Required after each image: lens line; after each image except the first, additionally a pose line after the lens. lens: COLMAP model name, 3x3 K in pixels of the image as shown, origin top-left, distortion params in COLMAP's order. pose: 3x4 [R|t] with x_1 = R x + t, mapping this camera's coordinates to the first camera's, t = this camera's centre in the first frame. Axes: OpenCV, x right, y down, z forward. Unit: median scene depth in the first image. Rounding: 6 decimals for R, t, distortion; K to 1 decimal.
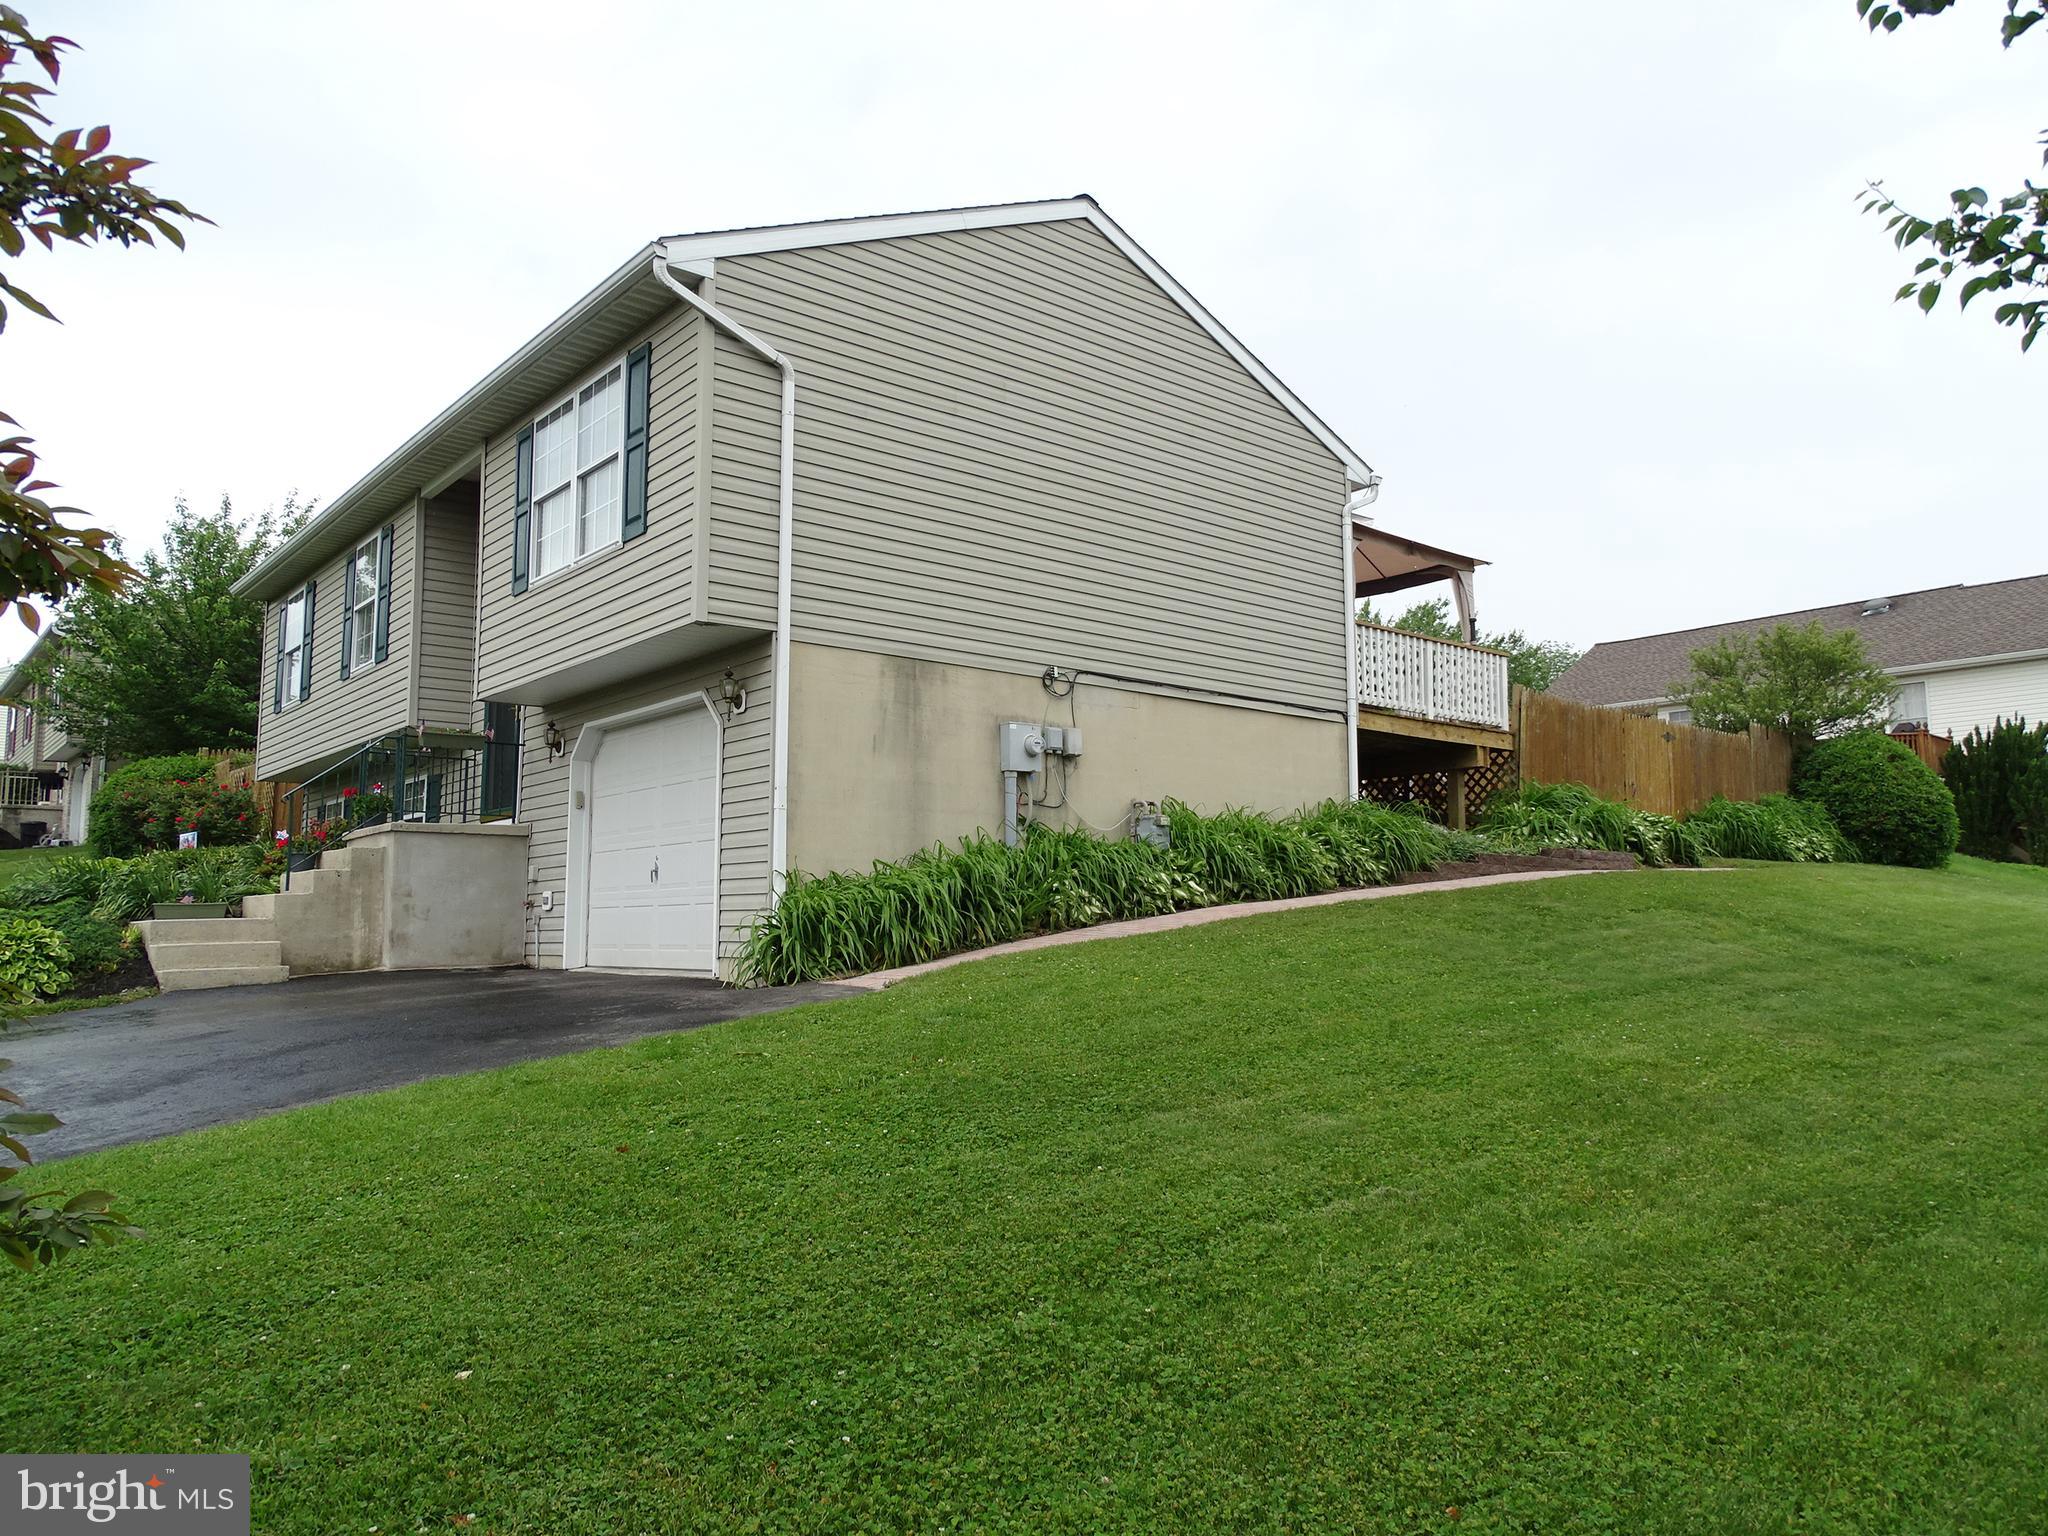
lens RADIAL K [[1460.1, 0, 1026.2], [0, 1460.1, 760.6], [0, 0, 1]] dist [-0.004694, -0.002890]
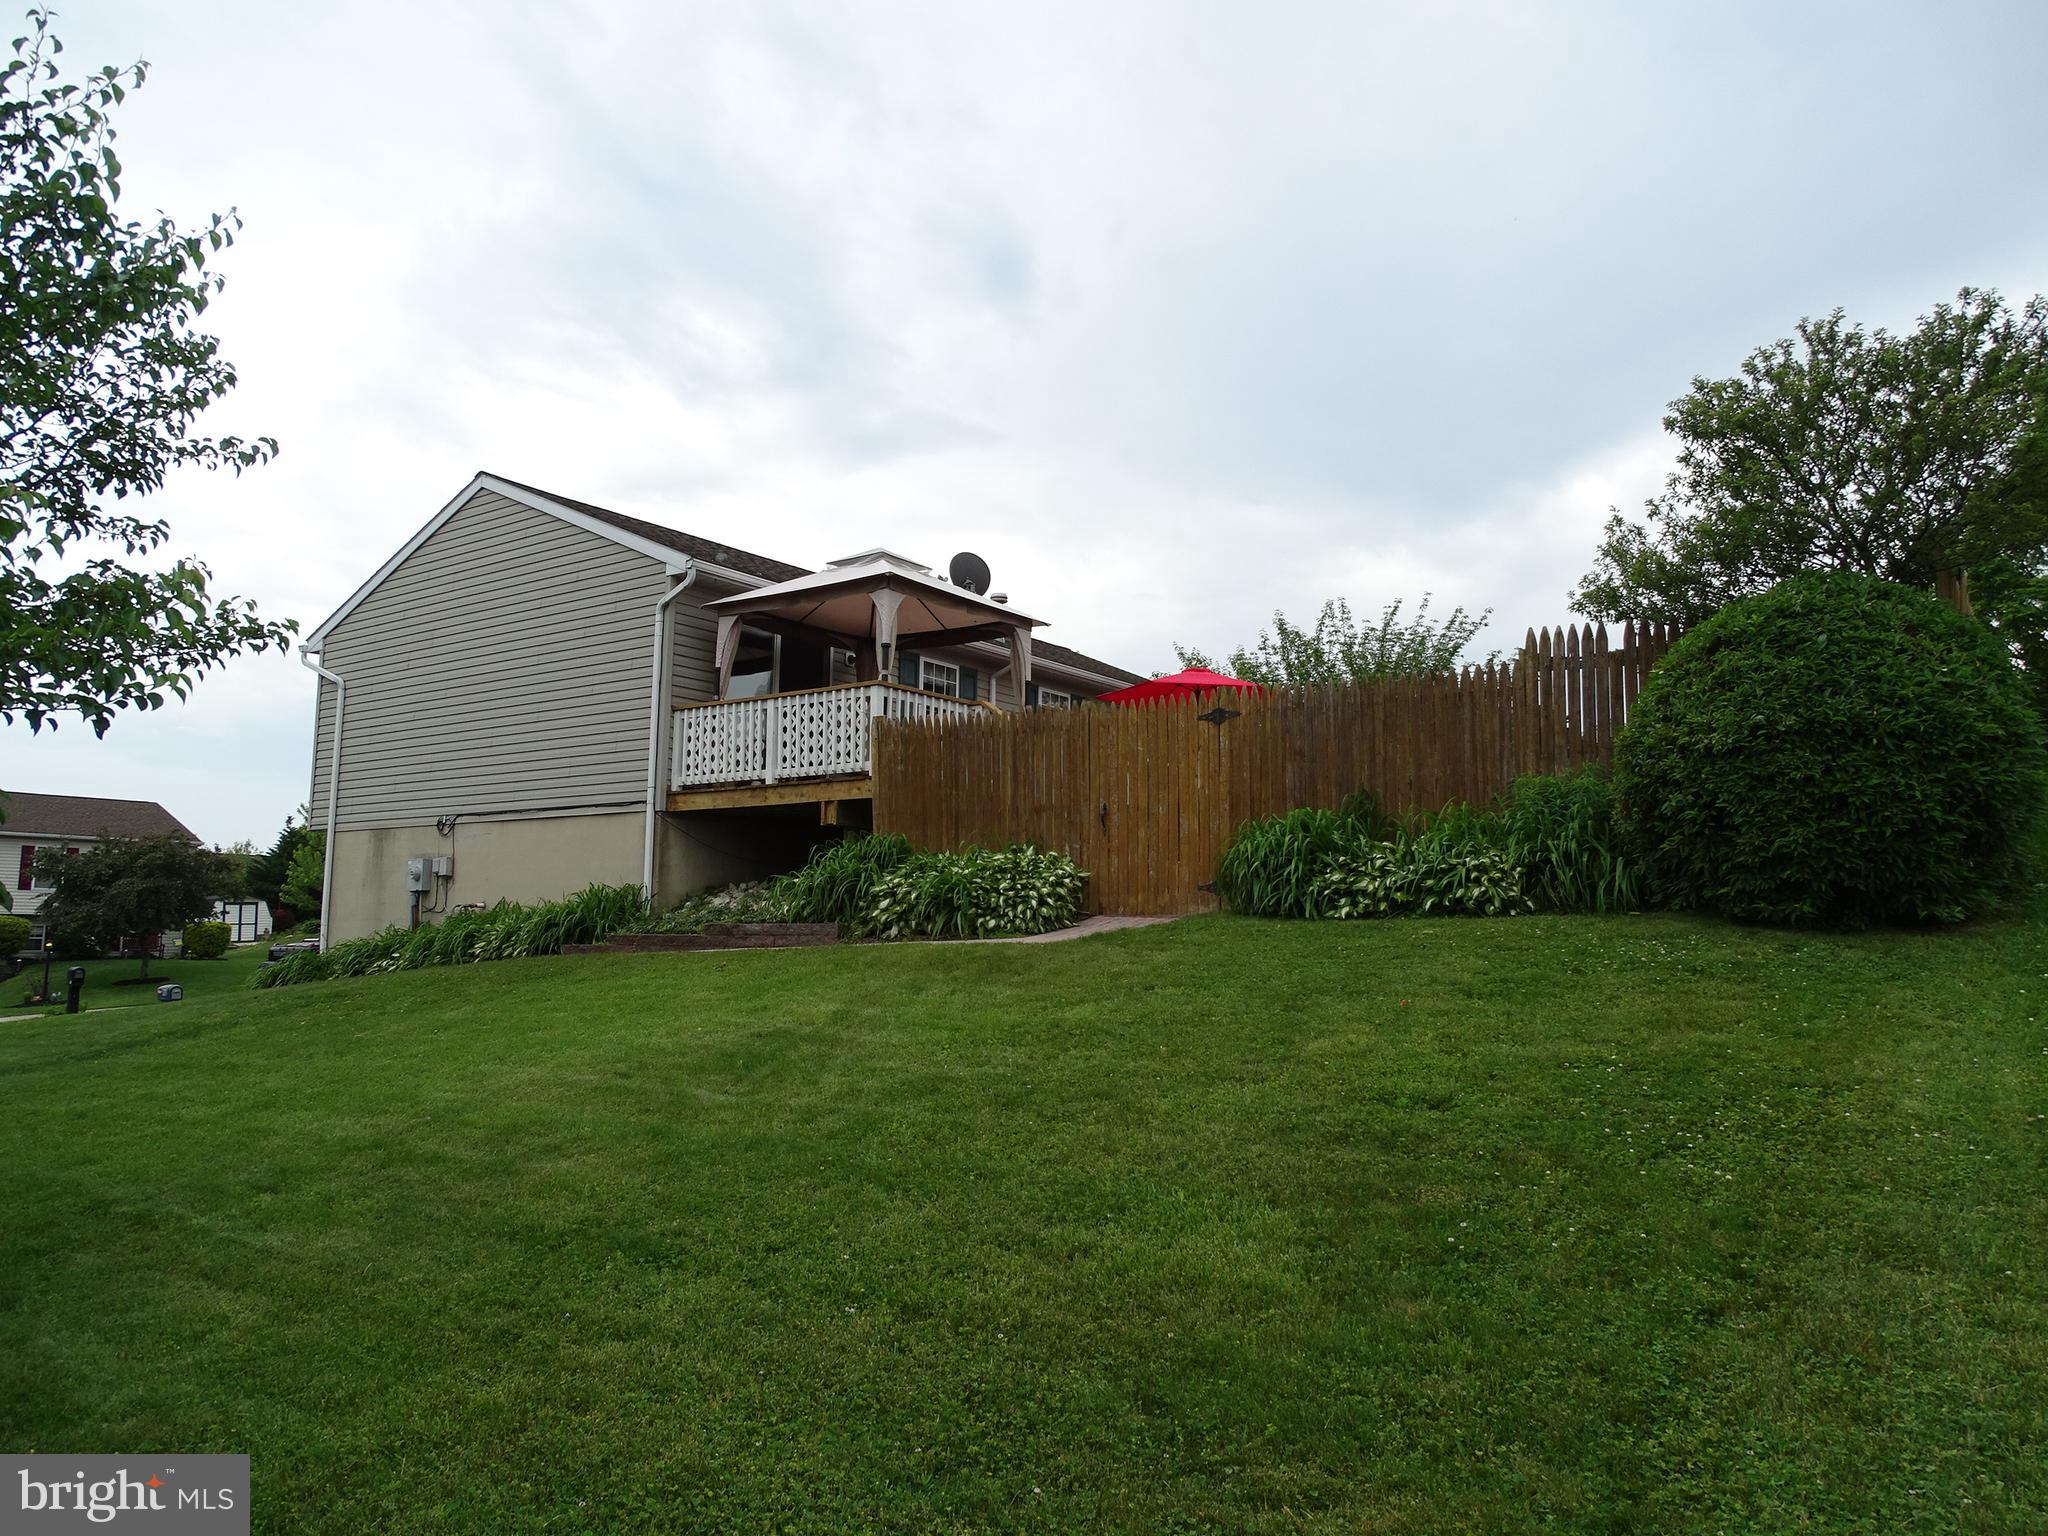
lens RADIAL K [[1472.4, 0, 1024.0], [0, 1472.4, 768.0], [0, 0, 1]] dist [0.011367, 0.002712]
pose [[0.222622, -0.089663, -0.970773, 1.337196], [0.121904, 0.990507, -0.063530, 0.045568], [0.967253, -0.104198, 0.231439, 1.015977]]
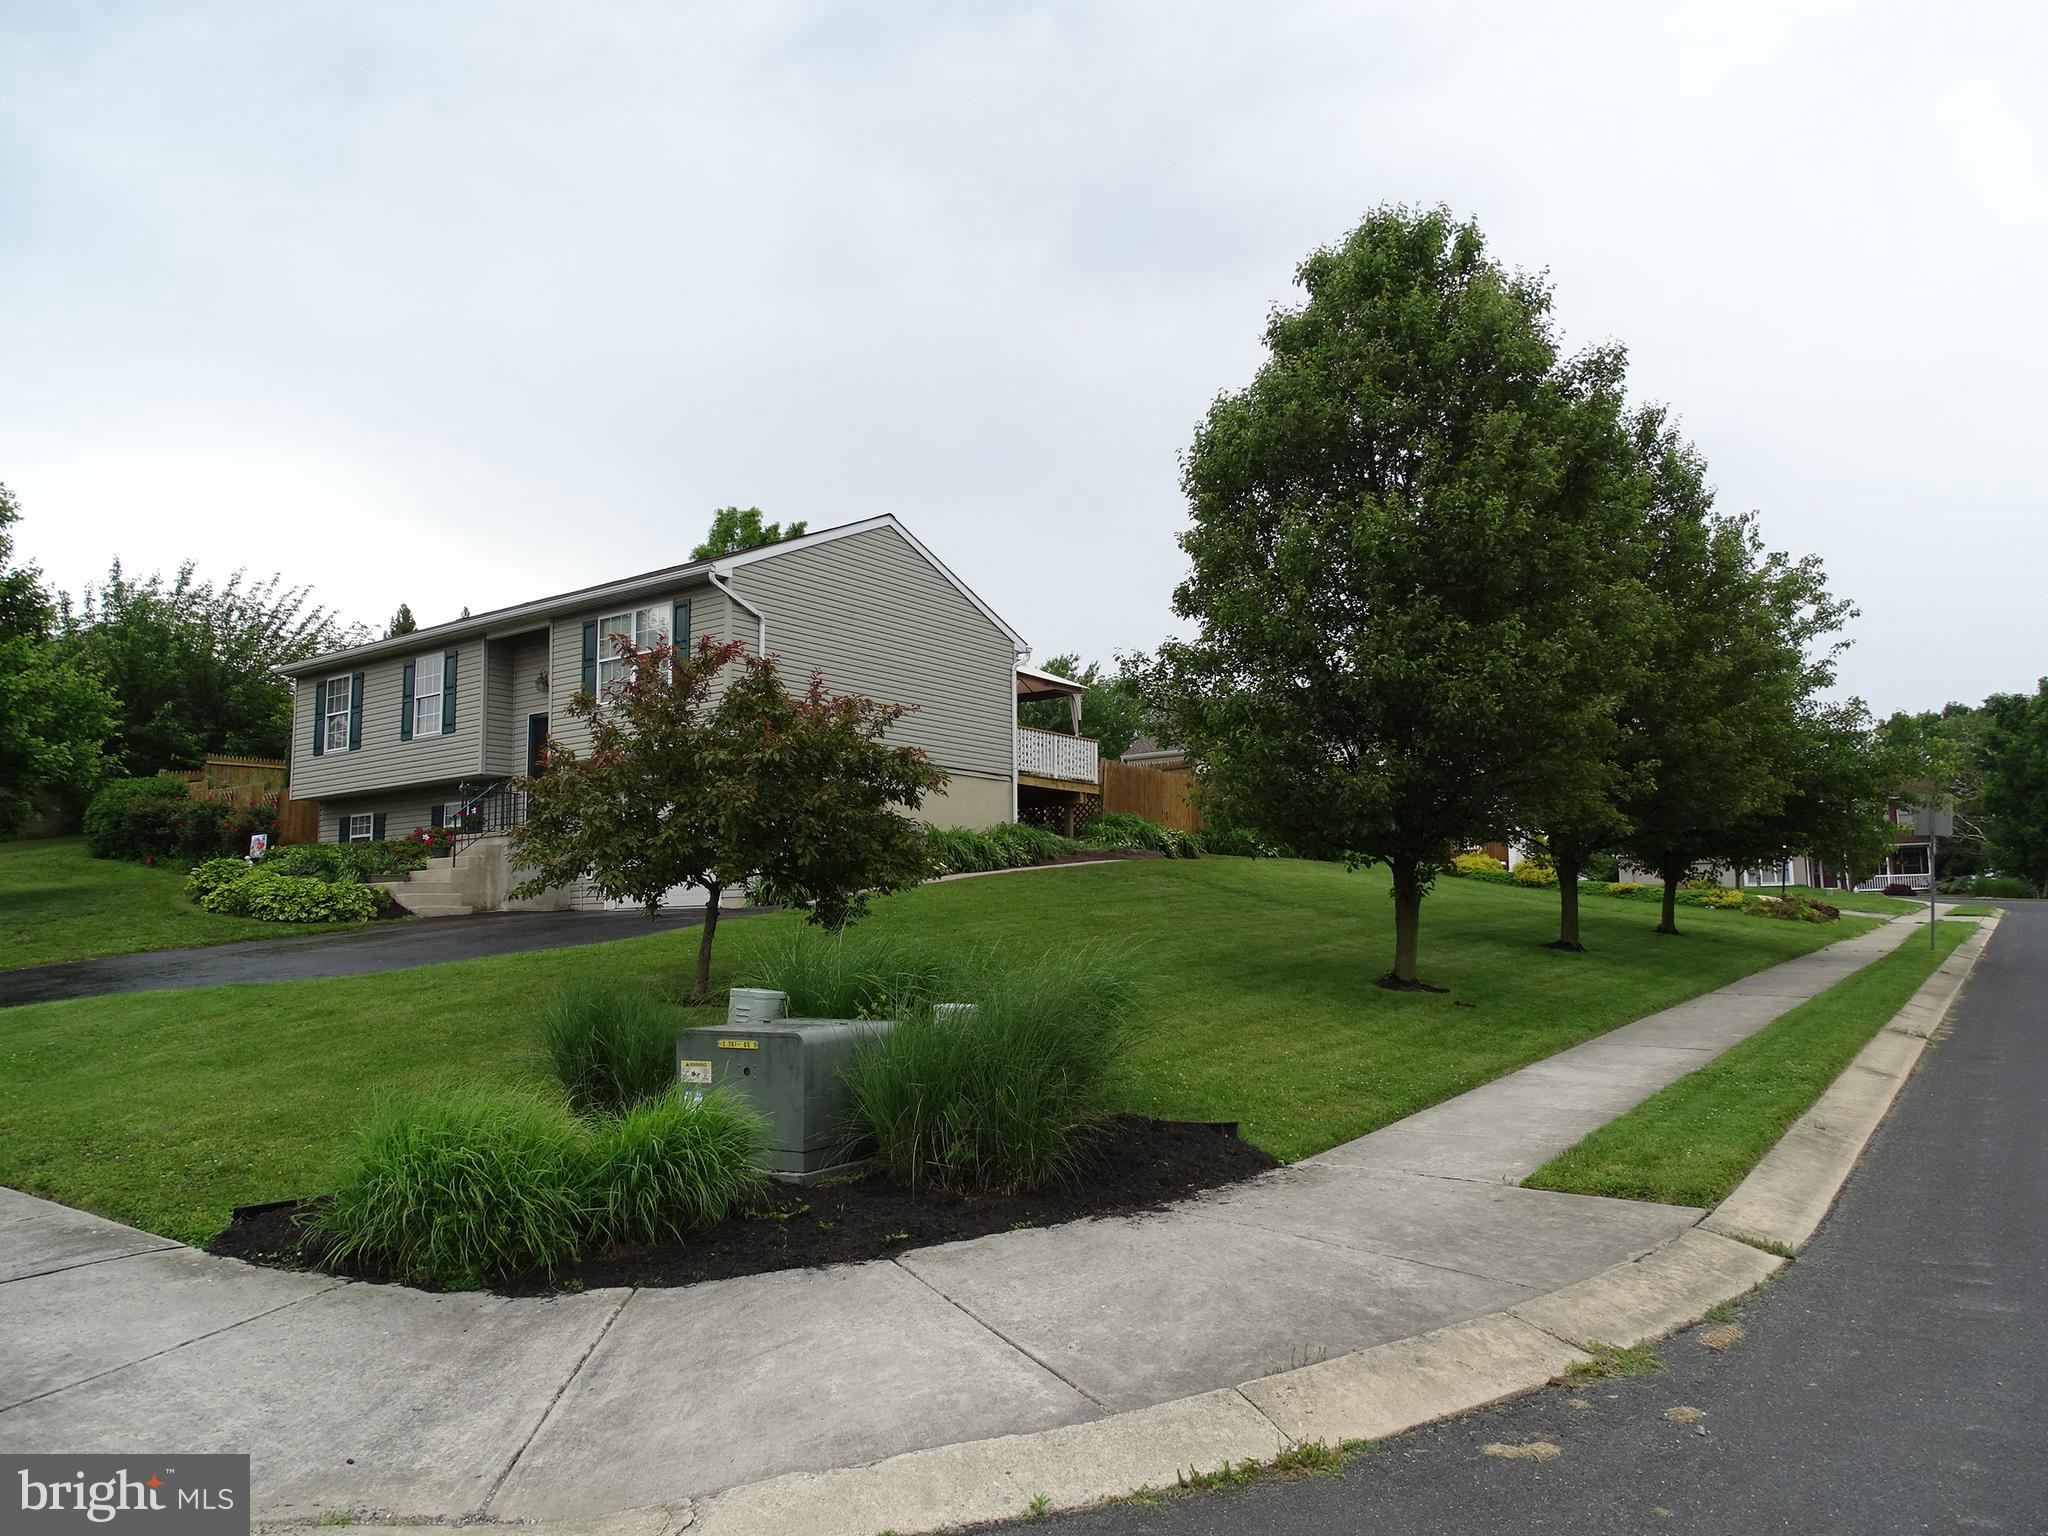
lens RADIAL K [[1467.5, 0, 1029.4], [0, 1467.5, 762.7], [0, 0, 1]] dist [-0.000535, 0.005663]
pose [[0.969918, 0.018854, 0.242701, -0.221115], [-0.018595, 0.999821, -0.003359, -0.044138], [-0.242721, -0.001255, 0.970095, -0.850732]]
